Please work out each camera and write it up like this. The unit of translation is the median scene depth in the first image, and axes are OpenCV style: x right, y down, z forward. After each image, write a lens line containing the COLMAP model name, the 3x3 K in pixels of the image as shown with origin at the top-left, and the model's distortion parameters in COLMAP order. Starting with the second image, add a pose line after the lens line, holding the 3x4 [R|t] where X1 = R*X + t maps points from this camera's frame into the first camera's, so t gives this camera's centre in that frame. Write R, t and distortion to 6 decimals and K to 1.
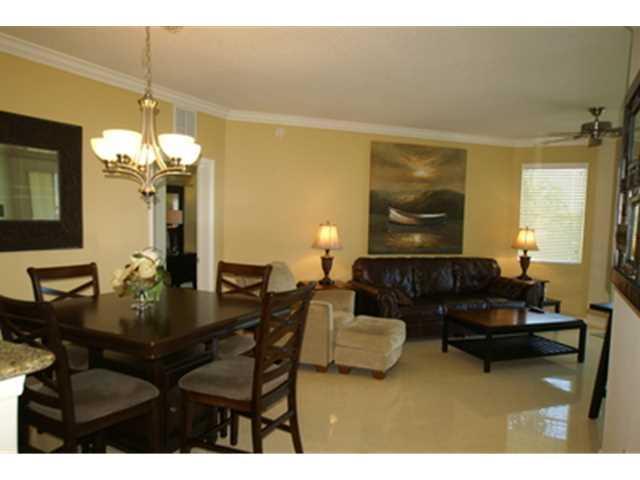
lens RADIAL K [[461.9, 0, 320.0], [0, 461.9, 240.0], [0, 0, 1]] dist [-0.076699, -0.001365]
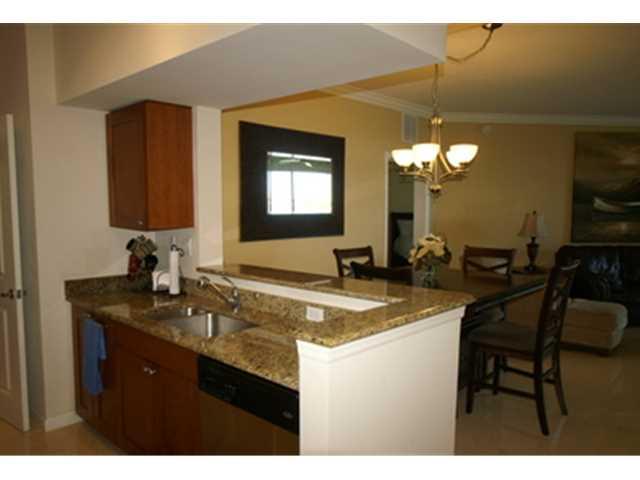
lens RADIAL K [[469.7, 0, 320.0], [0, 469.7, 240.0], [0, 0, 1]] dist [-0.002797, -0.001822]
pose [[0.960667, -0.000311, -0.277703, -0.169749], [0.004789, 0.999869, 0.015446, 0.007732], [0.277662, -0.016169, 0.960543, -0.196205]]
